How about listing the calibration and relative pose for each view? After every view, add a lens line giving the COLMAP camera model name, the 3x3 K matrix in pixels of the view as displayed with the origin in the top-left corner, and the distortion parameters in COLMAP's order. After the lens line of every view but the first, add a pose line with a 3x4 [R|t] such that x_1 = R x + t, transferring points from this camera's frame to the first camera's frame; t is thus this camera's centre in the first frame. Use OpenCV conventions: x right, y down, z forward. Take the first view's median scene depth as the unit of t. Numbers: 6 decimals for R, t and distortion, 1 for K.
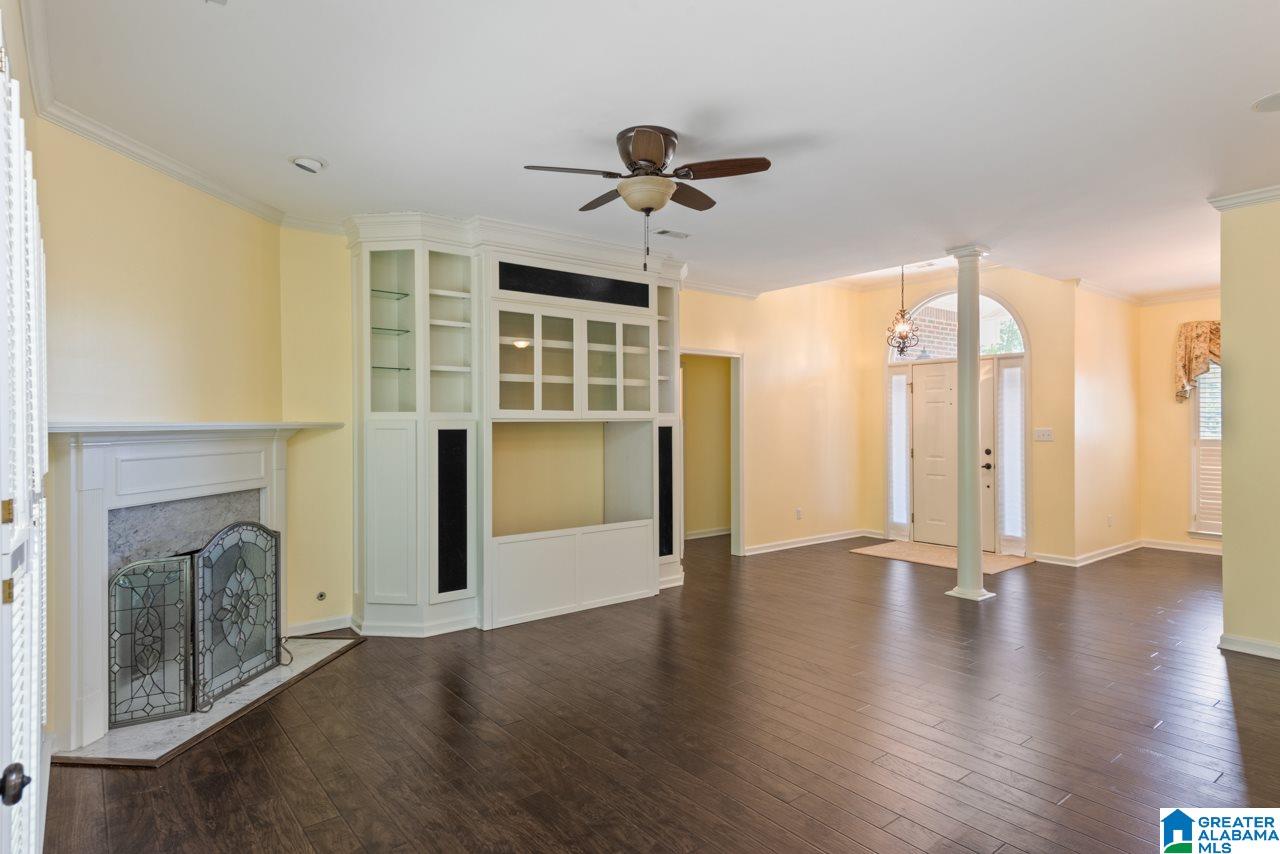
lens RADIAL K [[707.2, 0, 640.0], [0, 707.2, 427.0], [0, 0, 1]] dist [0.021719, -0.000415]
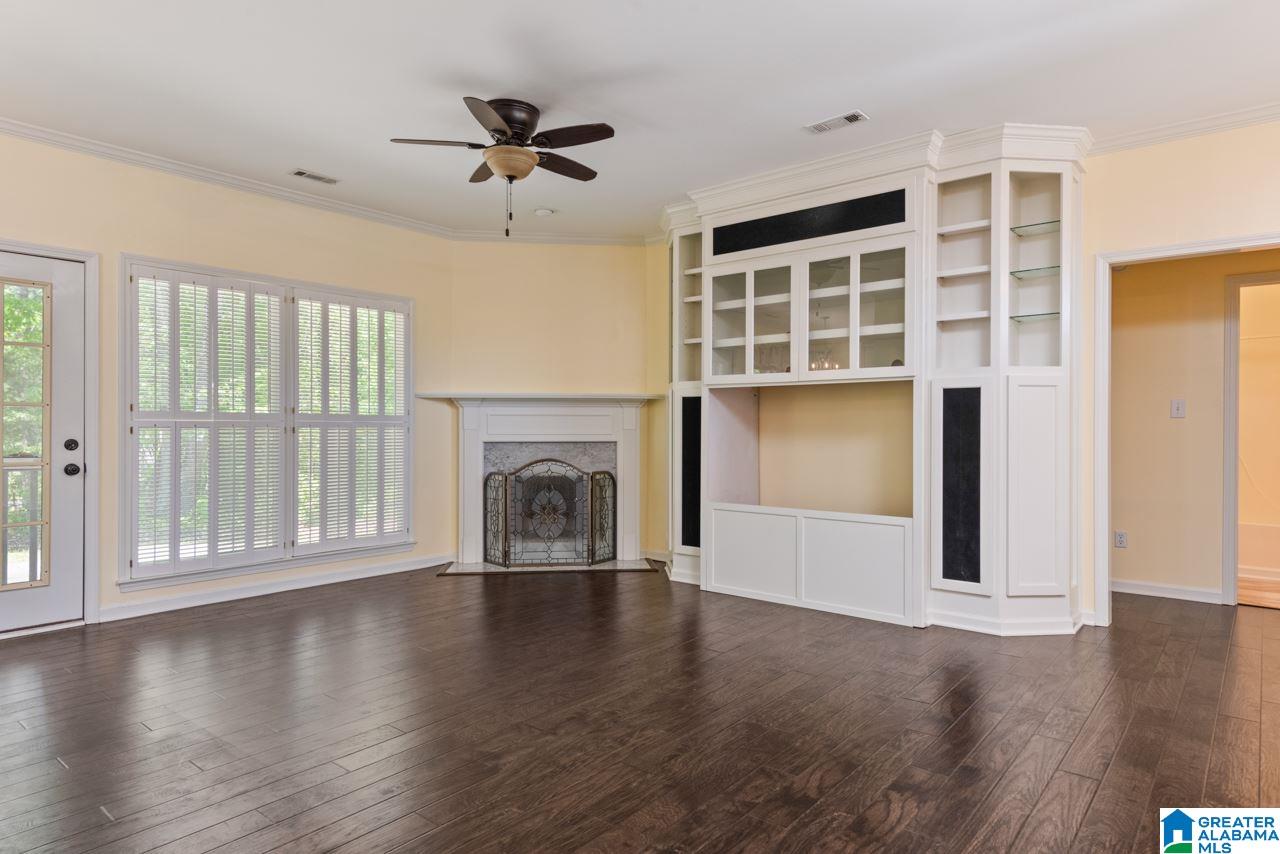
lens RADIAL K [[743.6, 0, 640.0], [0, 743.6, 427.0], [0, 0, 1]] dist [0.044856, -0.036229]
pose [[0.198872, 0.010803, -0.979966, 0.790950], [-0.008547, 0.999920, 0.009289, 0.037892], [0.979988, 0.006528, 0.198948, 0.667128]]
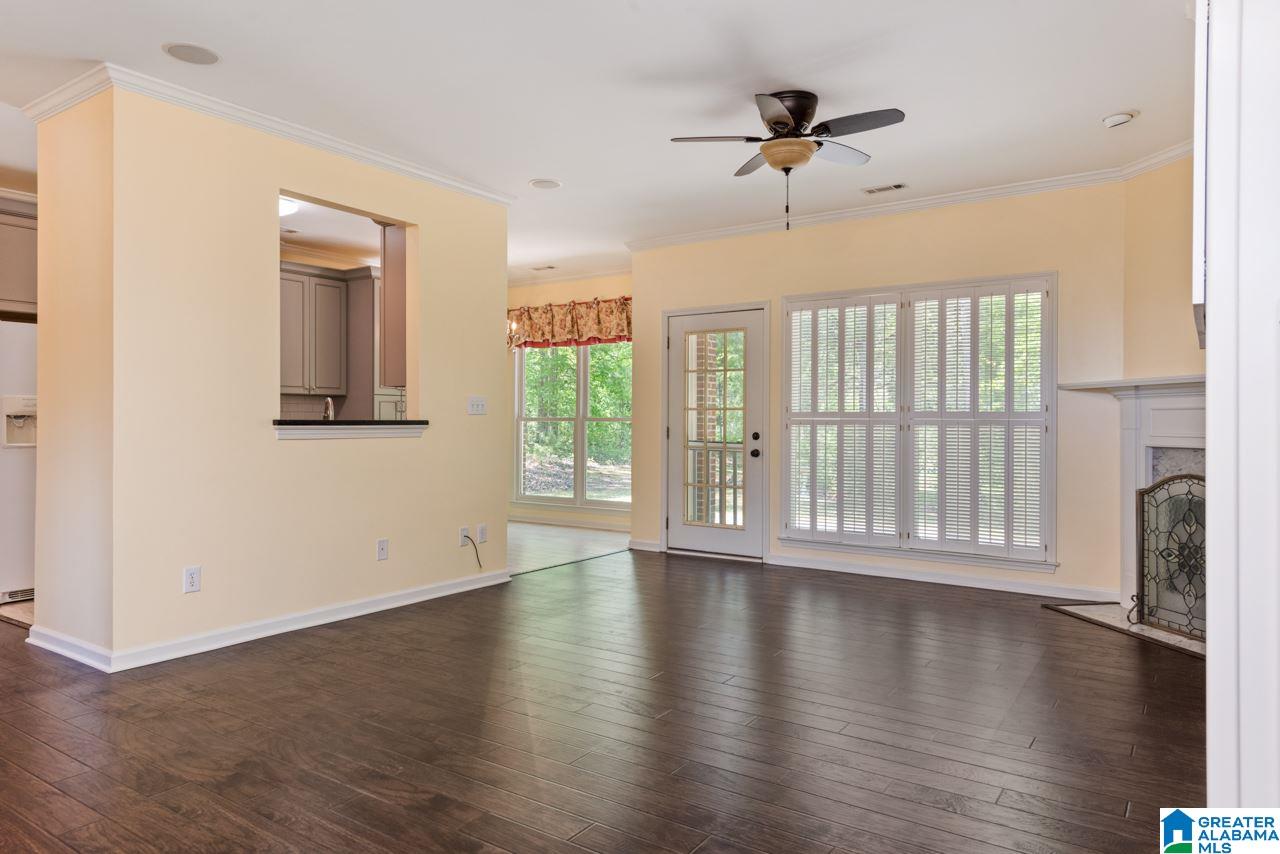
lens RADIAL K [[802.7, 0, 640.0], [0, 802.7, 427.0], [0, 0, 1]] dist [0.031202, 0.000083]
pose [[-0.957557, 0.008447, -0.288121, 0.384401], [0.004193, 0.999873, 0.015379, 0.035131], [0.288214, 0.013519, -0.957470, 1.424436]]
